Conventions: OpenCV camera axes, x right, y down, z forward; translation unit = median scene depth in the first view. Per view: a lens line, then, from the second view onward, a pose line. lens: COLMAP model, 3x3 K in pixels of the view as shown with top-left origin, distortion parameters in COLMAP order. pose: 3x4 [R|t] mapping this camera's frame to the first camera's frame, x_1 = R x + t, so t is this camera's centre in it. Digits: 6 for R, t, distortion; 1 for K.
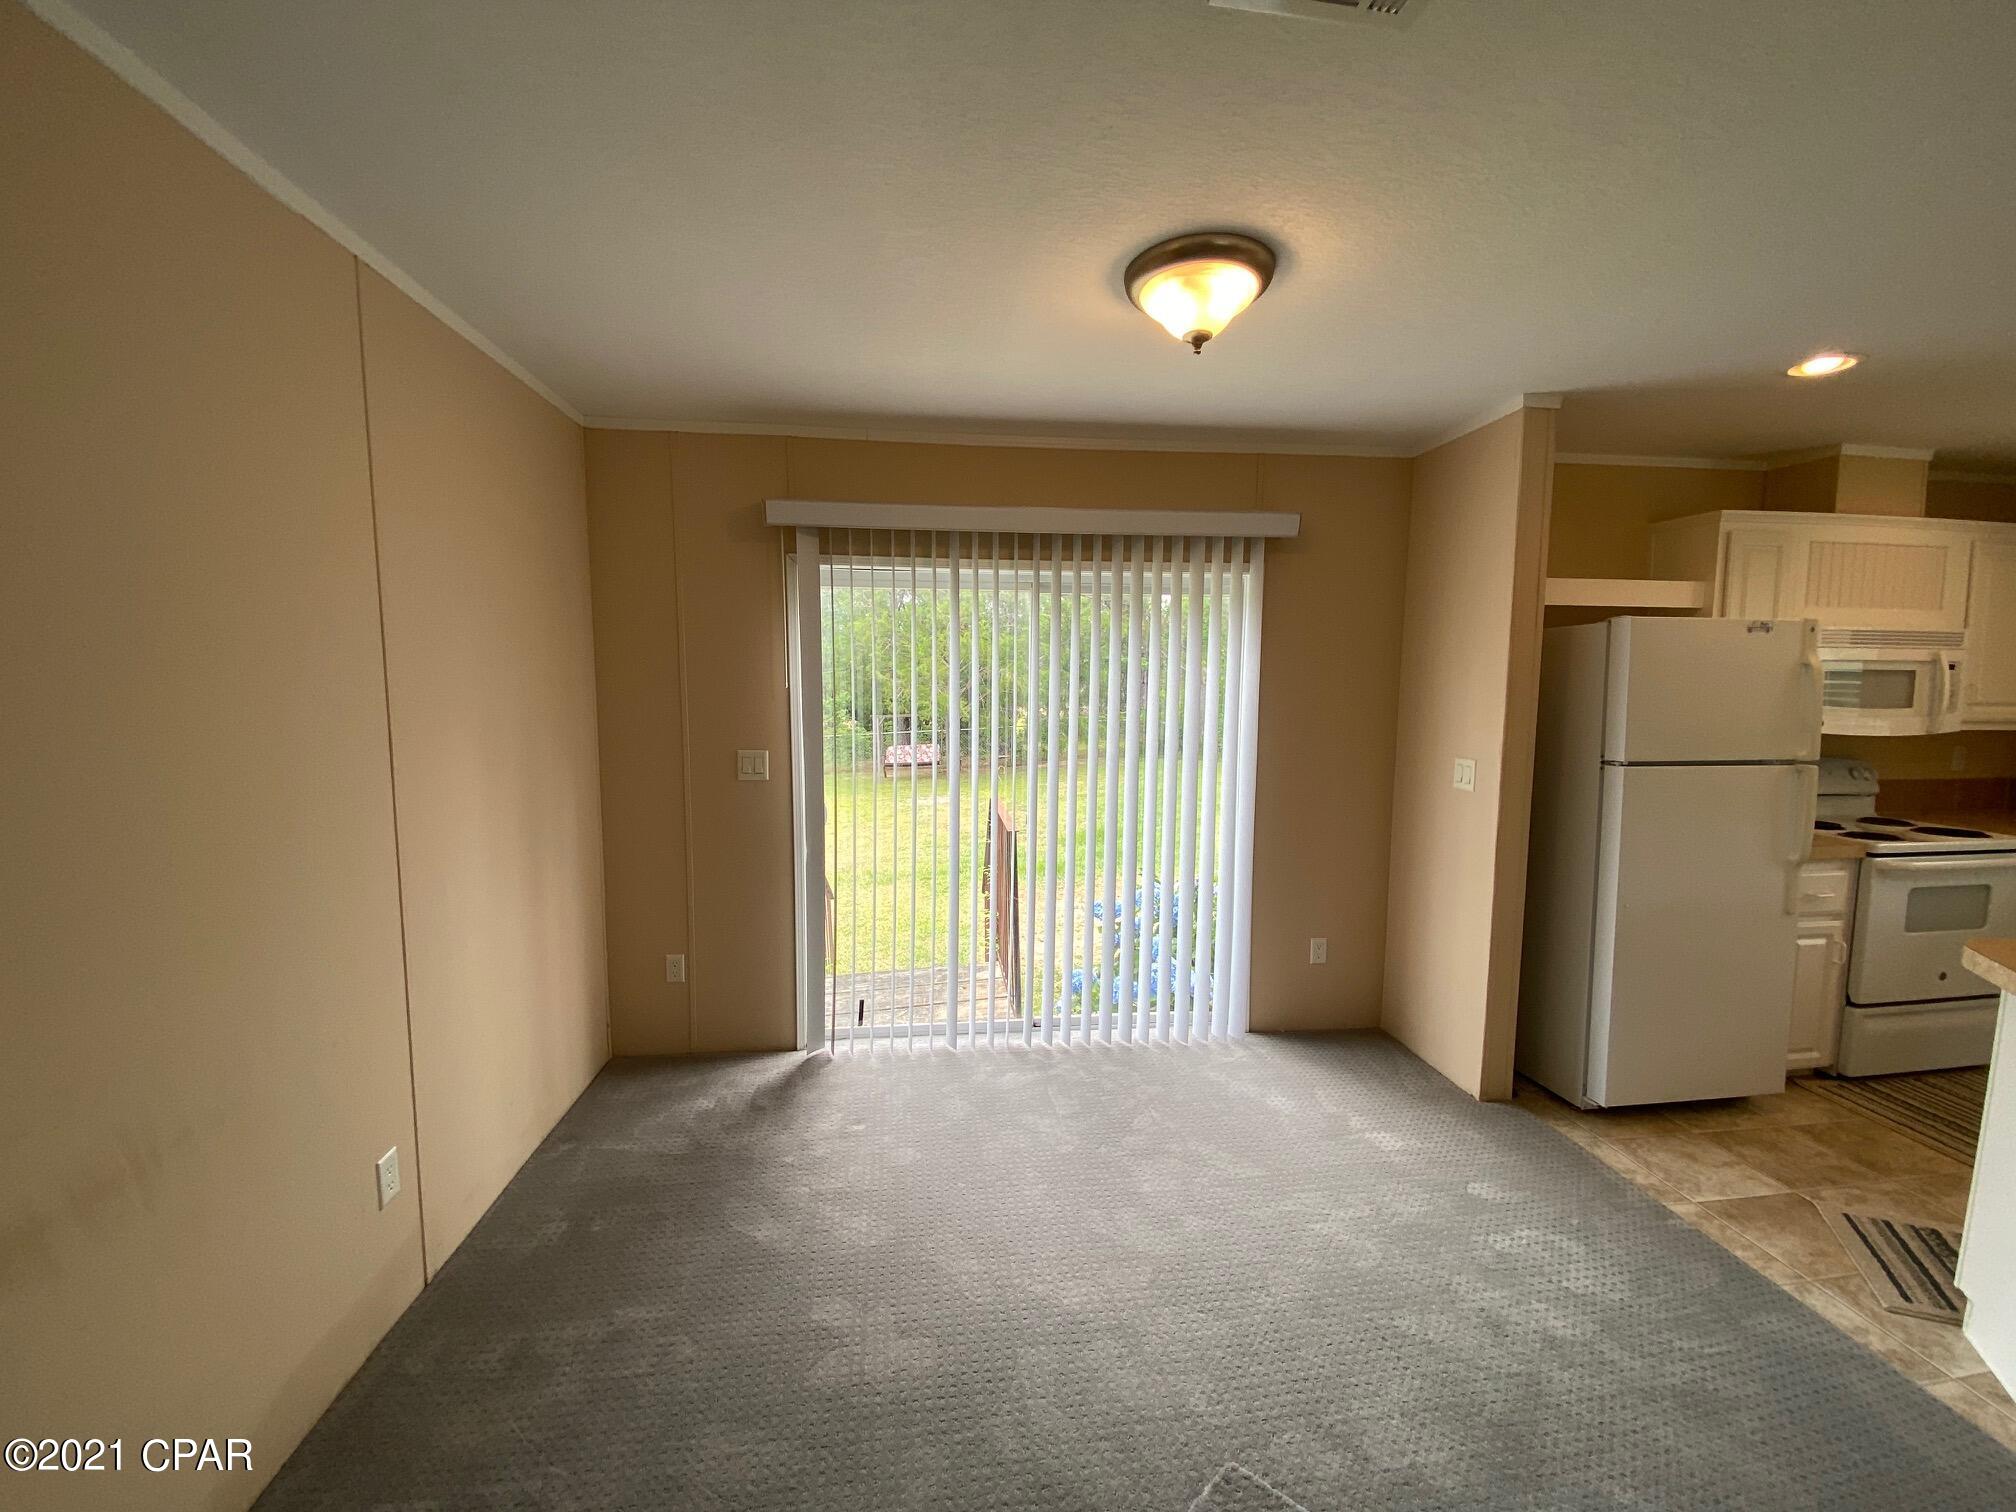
lens RADIAL K [[813.6, 0, 1005.8], [0, 813.6, 758.7], [0, 0, 1]] dist [0.010477, -0.013562]
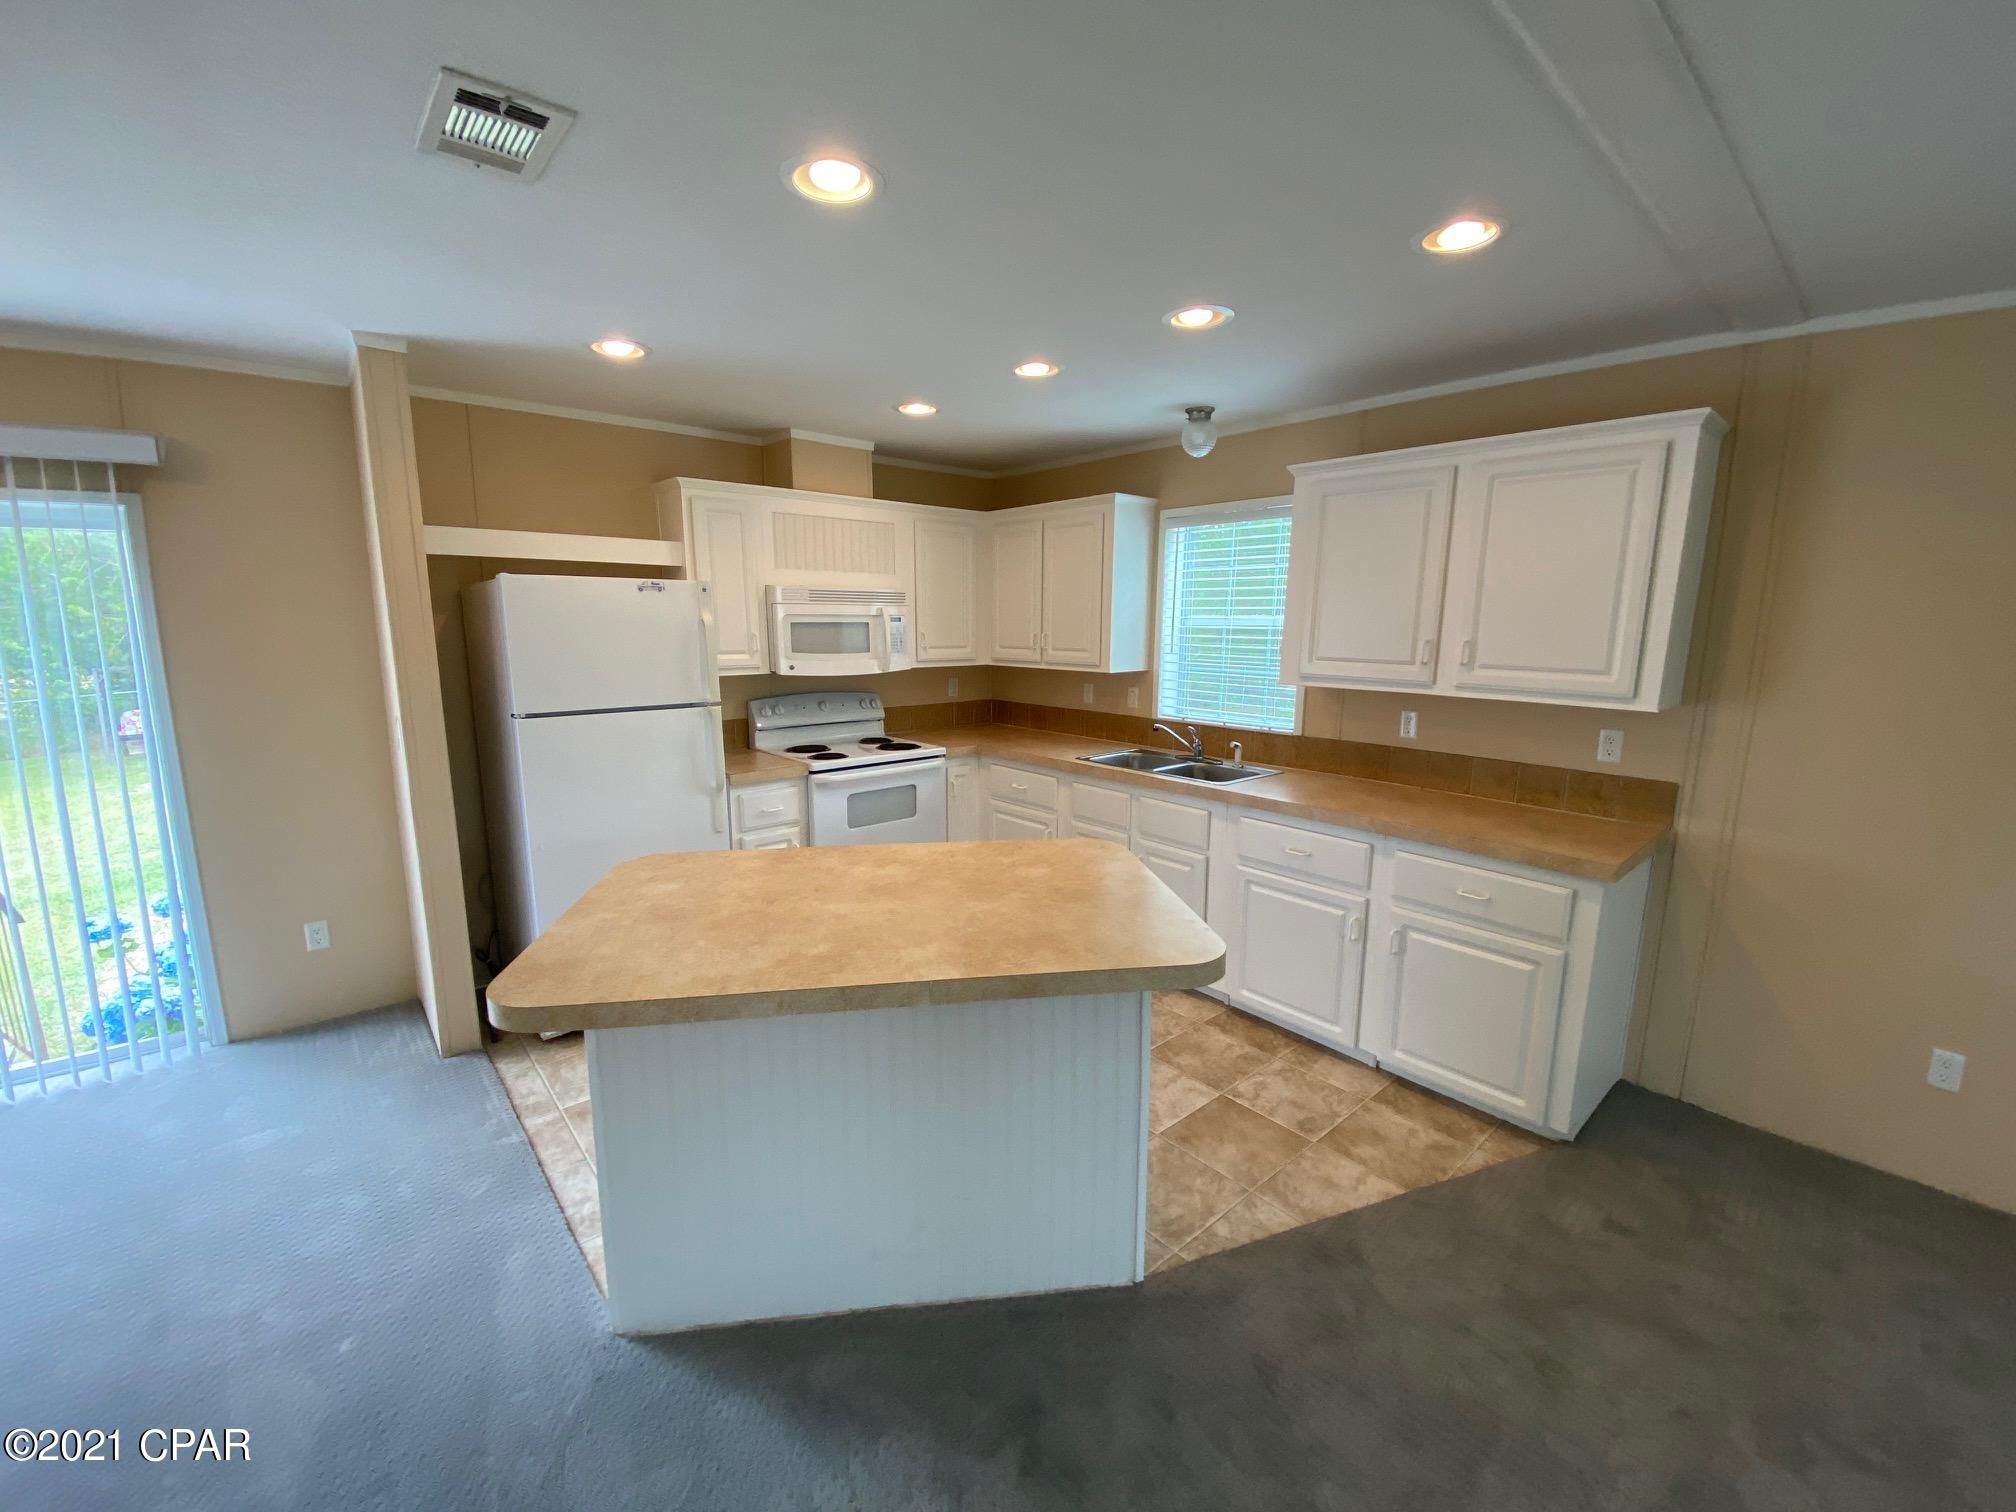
lens RADIAL K [[813.6, 0, 1011.5], [0, 813.6, 758.4], [0, 0, 1]] dist [0.010477, -0.013562]
pose [[0.816595, -0.098922, 0.568671, 0.602786], [0.053327, 0.993921, 0.096318, -0.007356], [-0.574742, -0.048328, 0.816906, -0.198514]]
